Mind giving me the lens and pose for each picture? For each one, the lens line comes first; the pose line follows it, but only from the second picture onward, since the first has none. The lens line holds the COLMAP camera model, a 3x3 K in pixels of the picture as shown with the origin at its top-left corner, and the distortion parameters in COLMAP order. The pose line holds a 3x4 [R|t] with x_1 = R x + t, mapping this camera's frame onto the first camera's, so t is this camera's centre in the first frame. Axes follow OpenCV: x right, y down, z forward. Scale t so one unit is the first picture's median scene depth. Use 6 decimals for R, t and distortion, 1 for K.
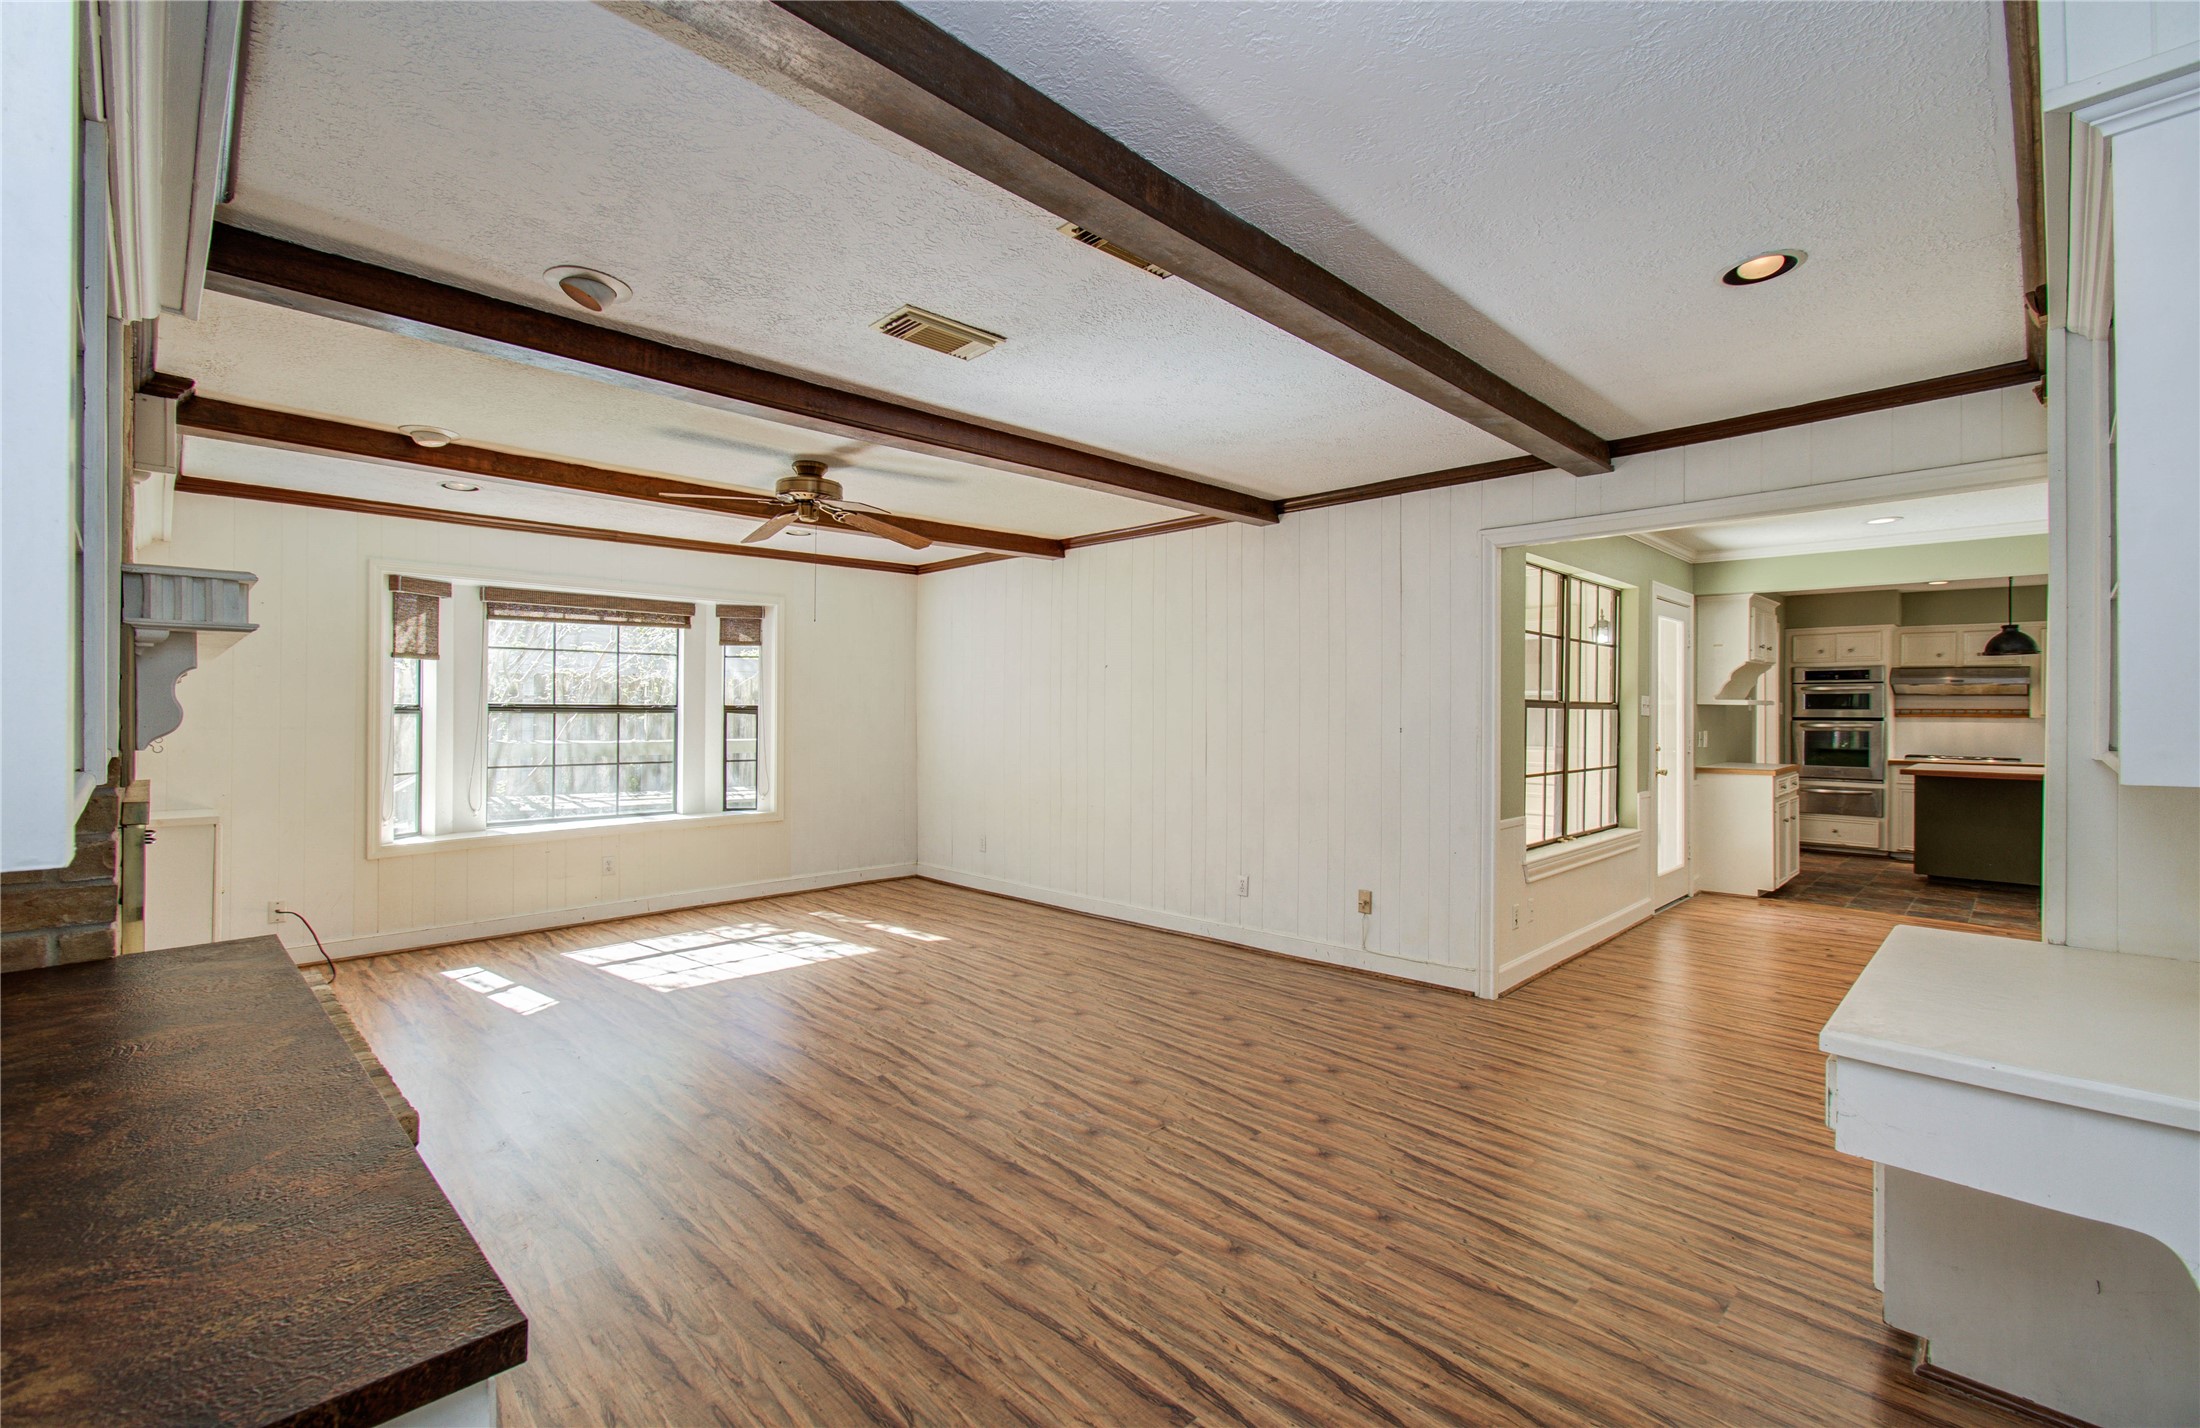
lens RADIAL K [[945.3, 0, 1089.0], [0, 945.3, 709.6], [0, 0, 1]] dist [0.007106, 0.000424]
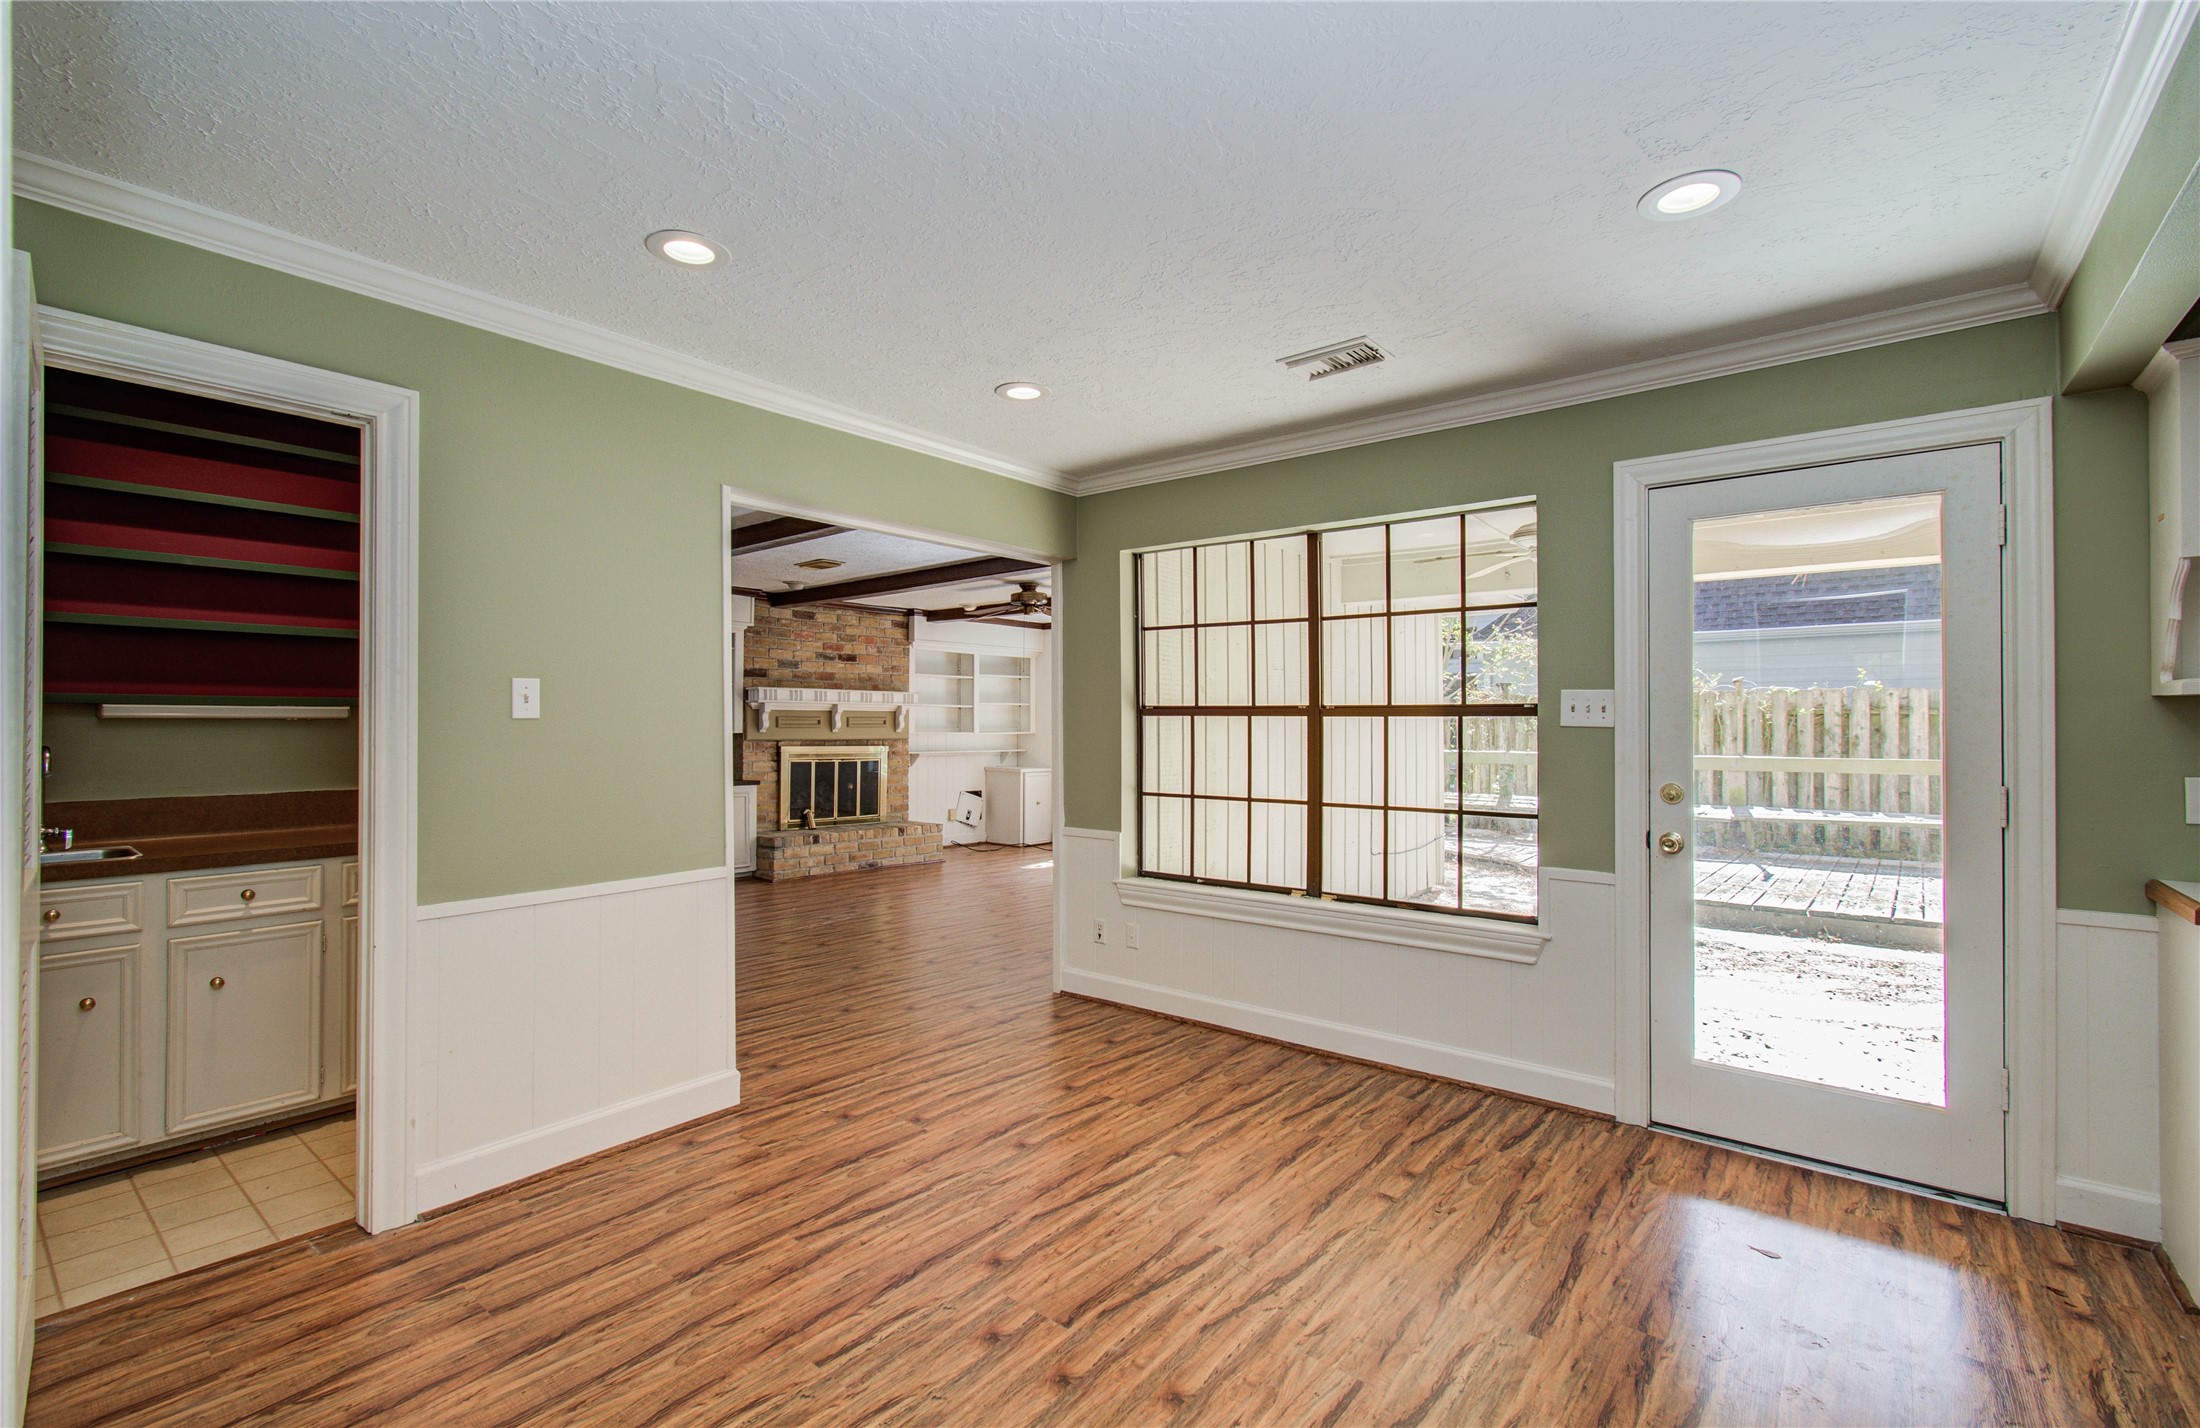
lens RADIAL K [[950.1, 0, 1093.6], [0, 950.1, 714.8], [0, 0, 1]] dist [-0.006898, -0.000552]
pose [[0.114651, -0.011640, -0.993338, 1.851565], [-0.007908, 0.999889, -0.012629, 0.013915], [0.993374, 0.009304, 0.114546, 1.147023]]
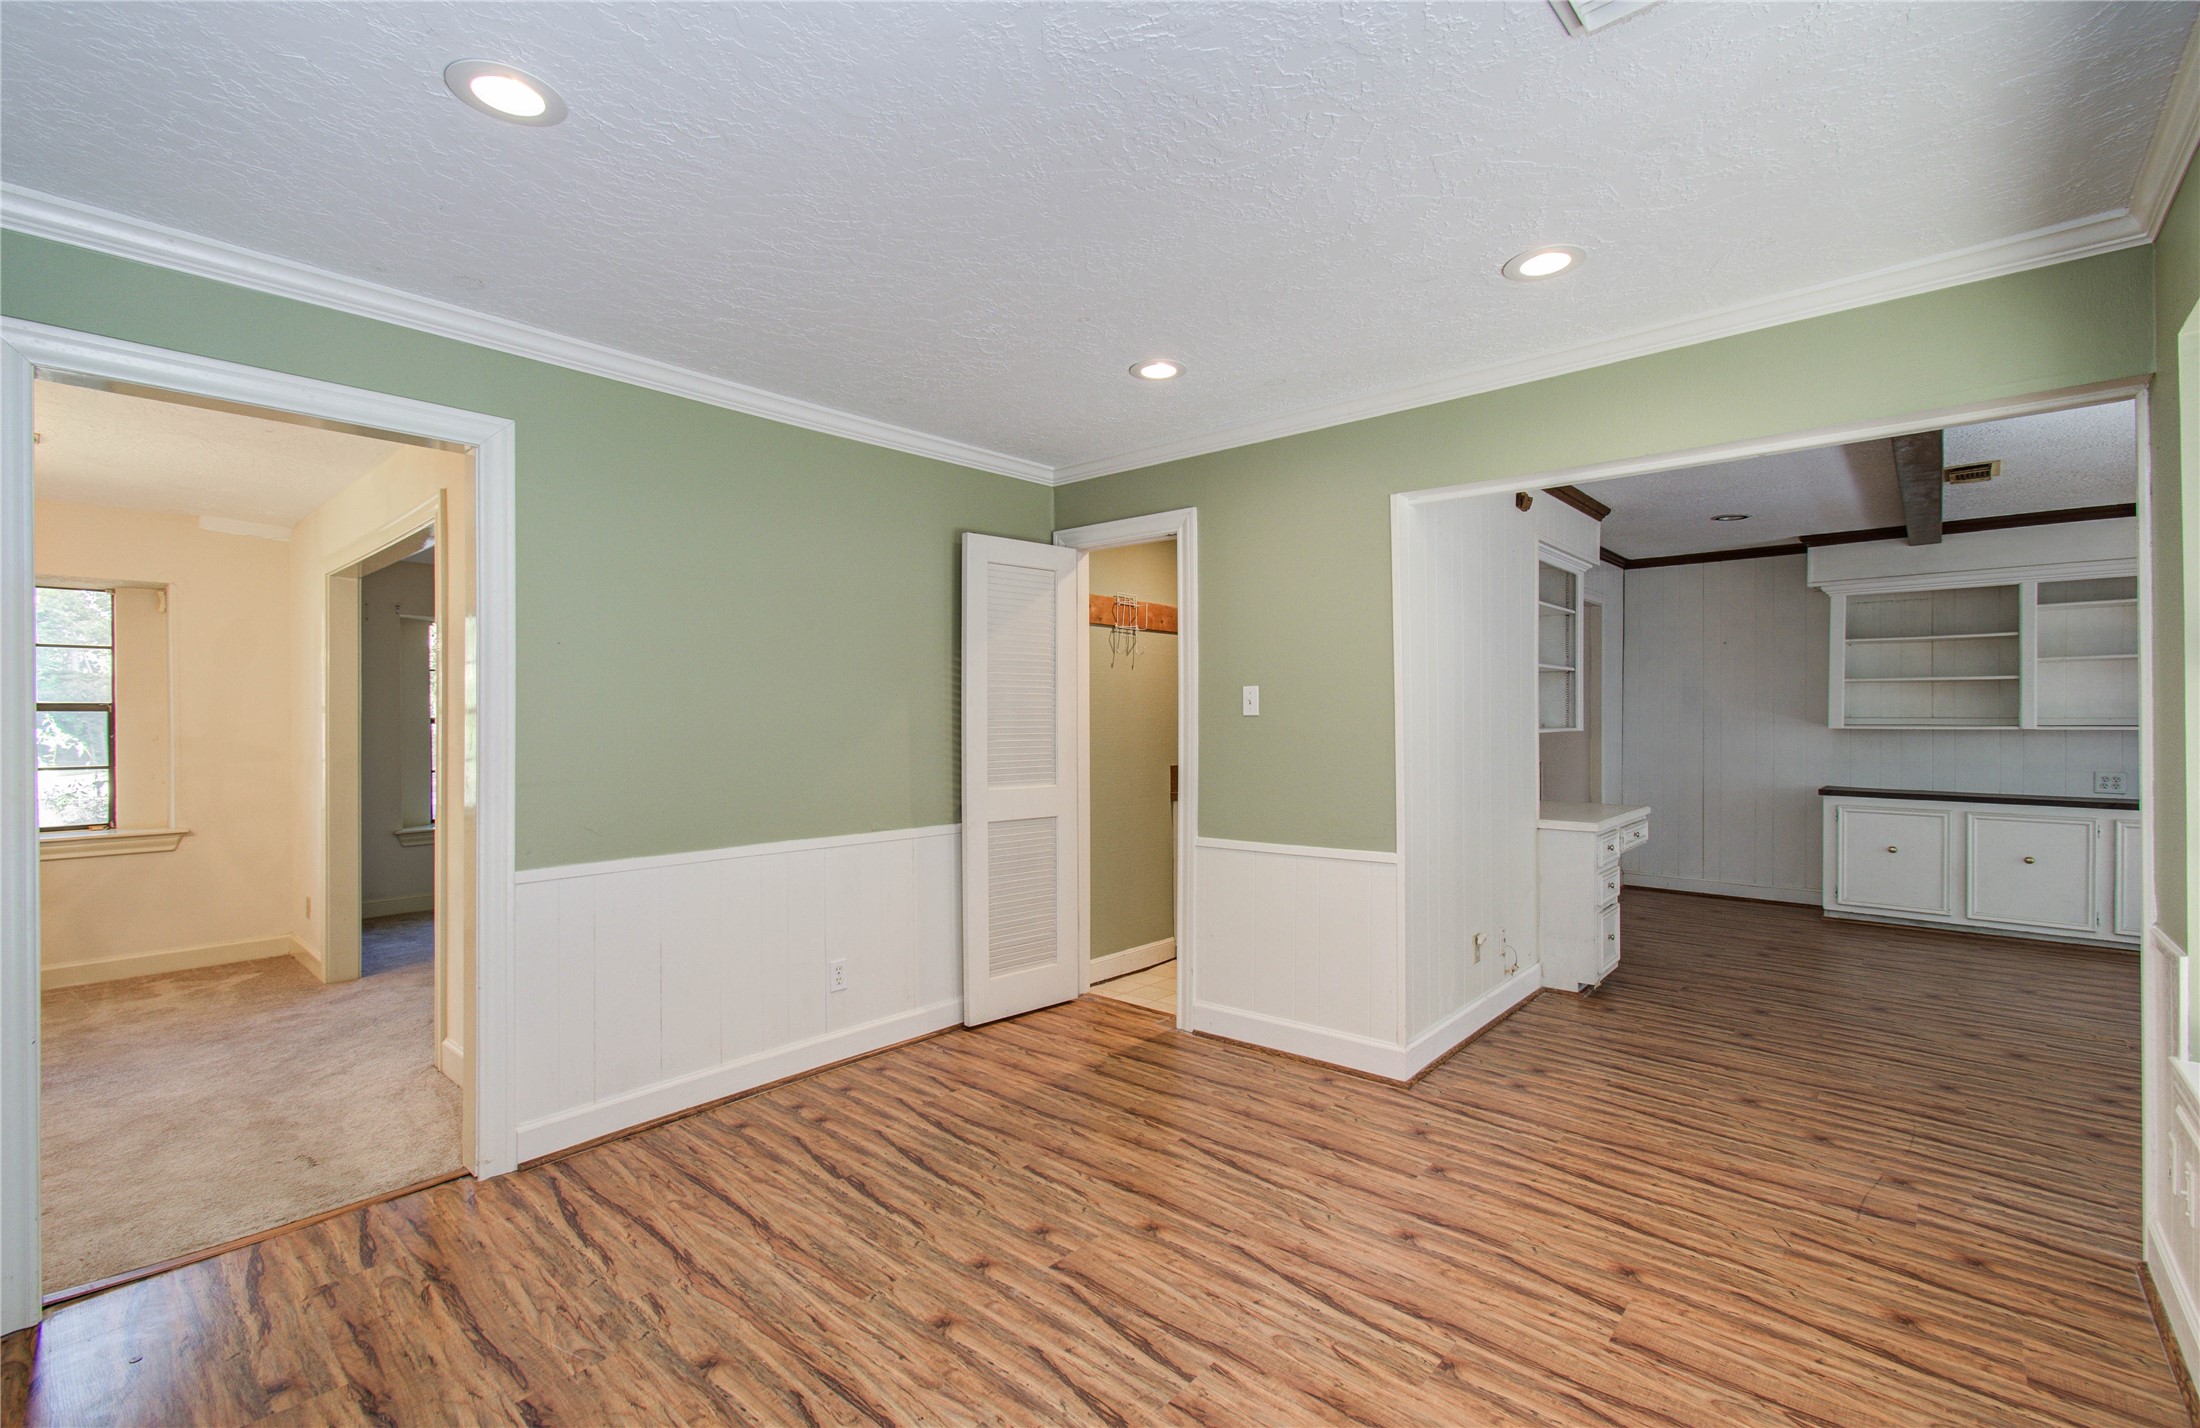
lens RADIAL K [[950.1, 0, 1093.6], [0, 950.1, 714.8], [0, 0, 1]] dist [-0.006898, -0.000552]
pose [[-0.997962, 0.002649, -0.063762, 1.283800], [0.002583, 0.999996, 0.001109, 0.008512], [0.063765, 0.000942, -0.997965, 1.835858]]
